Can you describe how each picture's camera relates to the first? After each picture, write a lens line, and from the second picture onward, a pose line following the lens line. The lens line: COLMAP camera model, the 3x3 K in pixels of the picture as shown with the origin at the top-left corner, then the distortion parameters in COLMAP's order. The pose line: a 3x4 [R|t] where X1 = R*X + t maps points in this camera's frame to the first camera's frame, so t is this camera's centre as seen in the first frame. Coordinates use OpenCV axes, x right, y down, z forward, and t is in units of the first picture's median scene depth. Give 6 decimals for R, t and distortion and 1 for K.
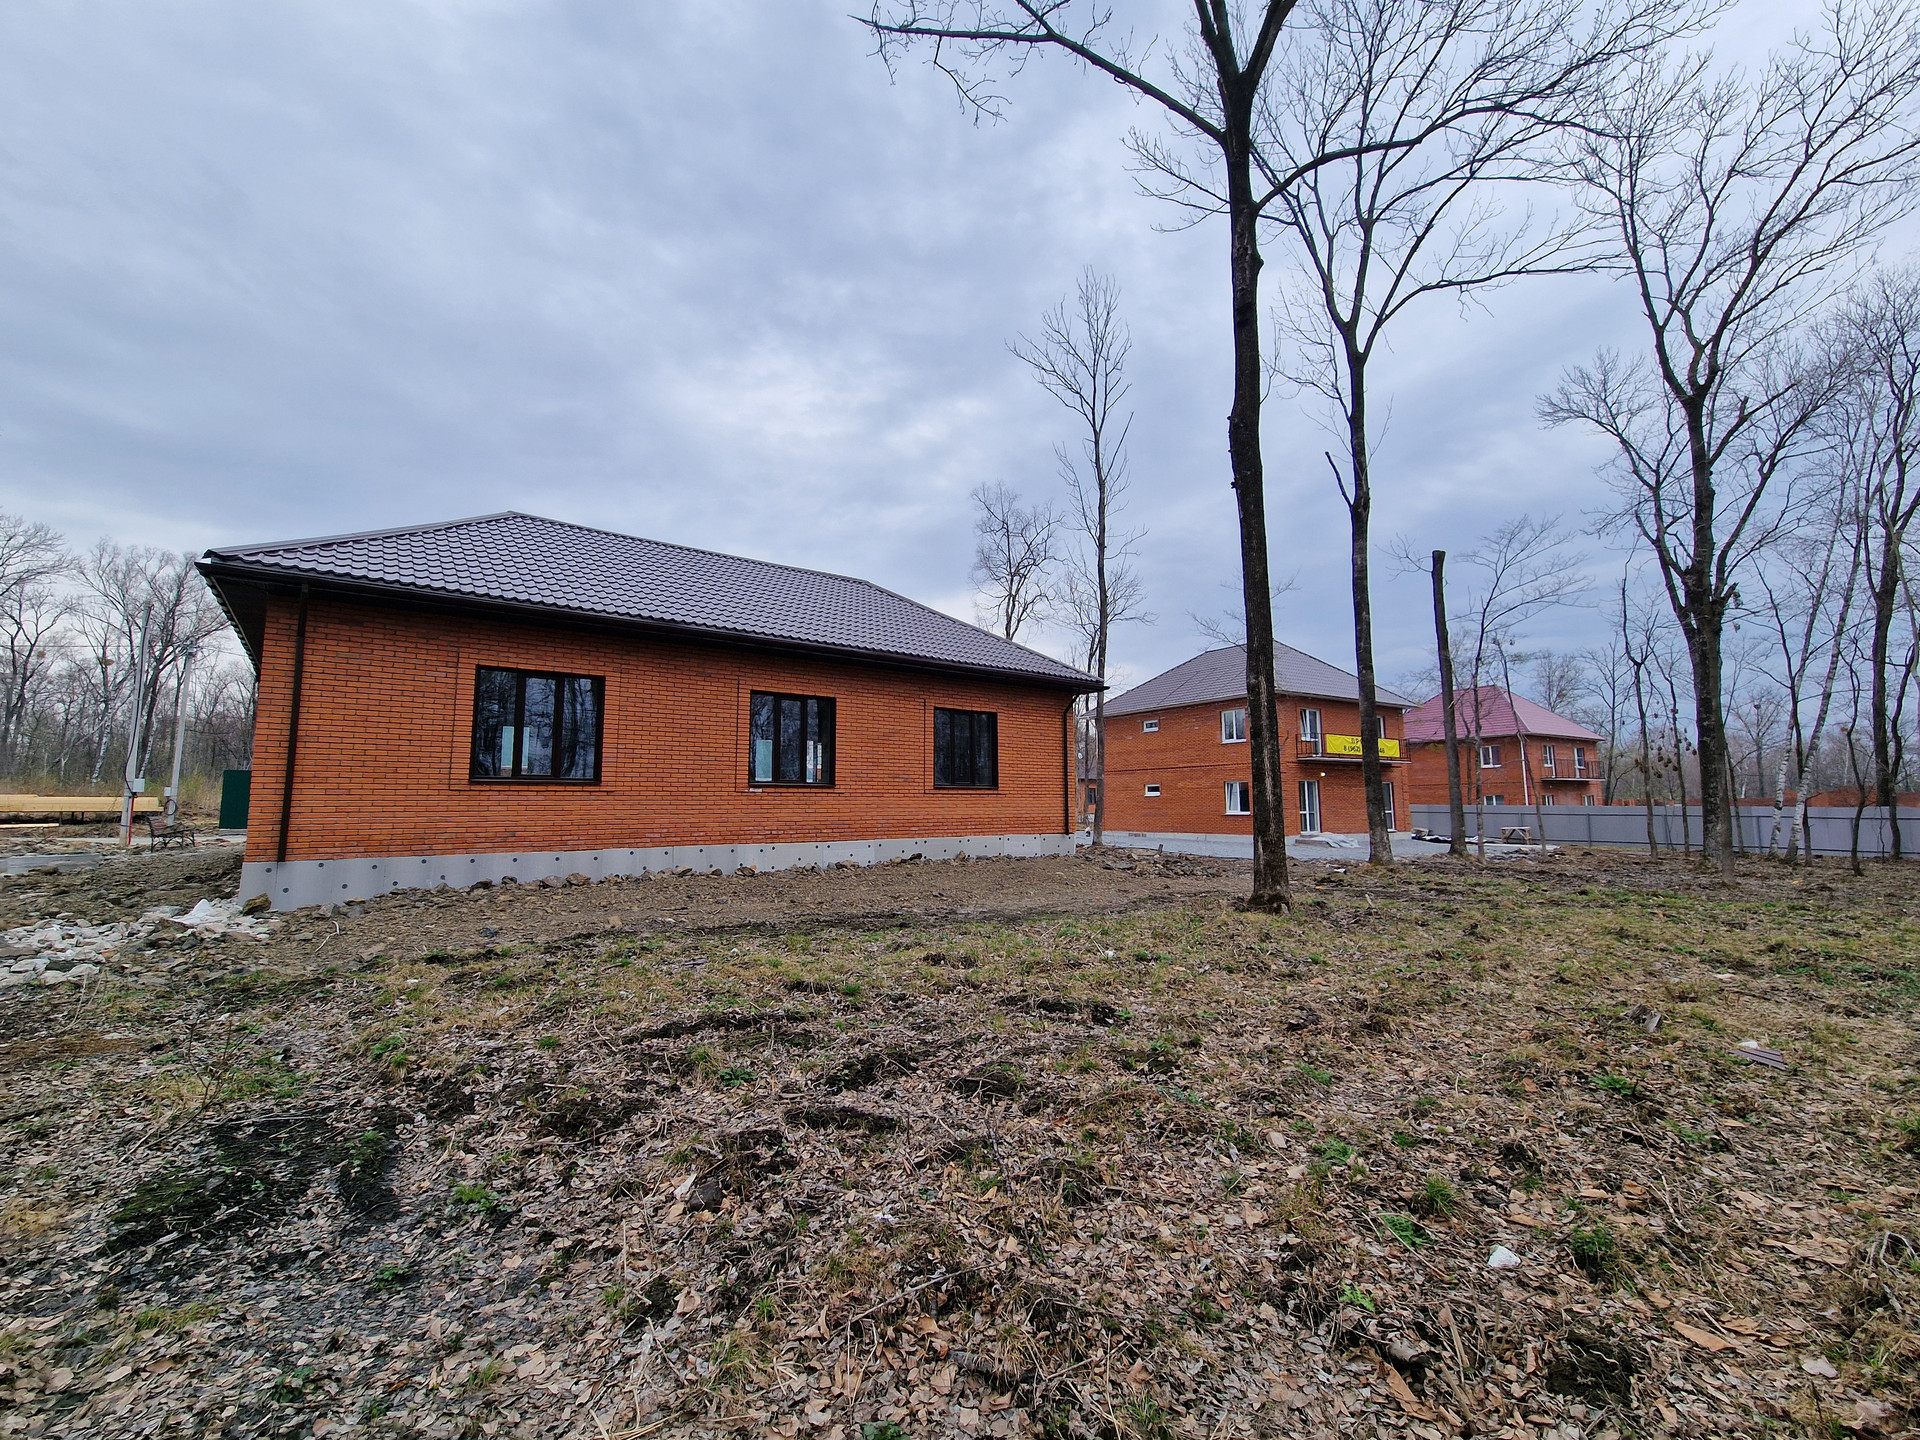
lens RADIAL K [[789.4, 0, 950.2], [0, 789.4, 702.1], [0, 0, 1]] dist [-0.001910, -0.002339]
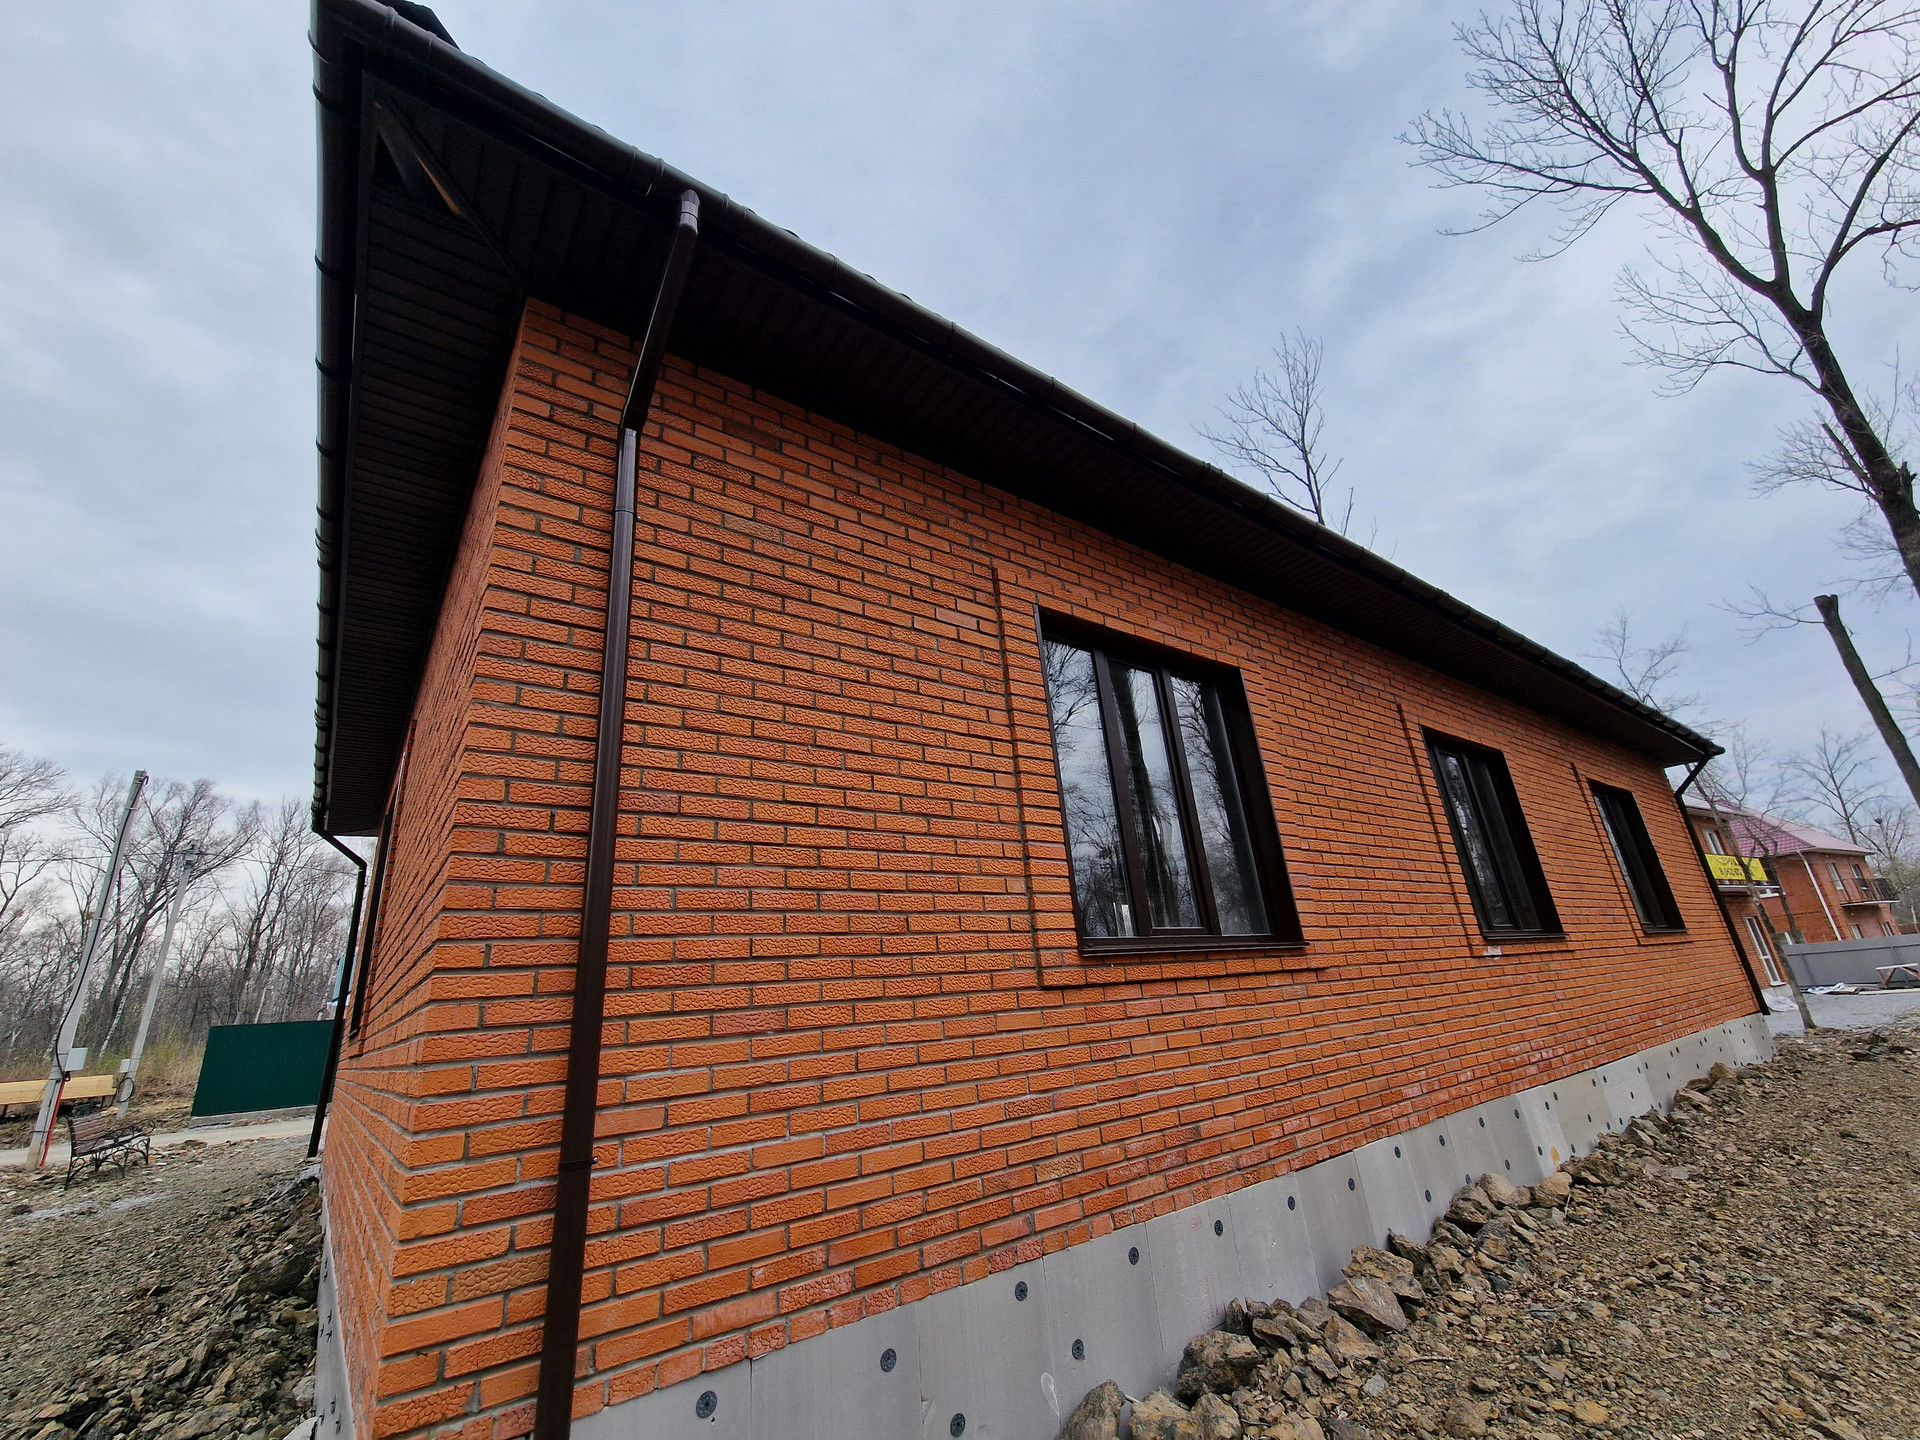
lens RADIAL K [[789.4, 0, 959.3], [0, 789.4, 705.0], [0, 0, 1]] dist [-0.001910, -0.002339]
pose [[0.996855, -0.078371, 0.011785, -0.252430], [0.078919, 0.967995, -0.238237, 0.029518], [0.007263, 0.238418, 0.971136, 0.265400]]
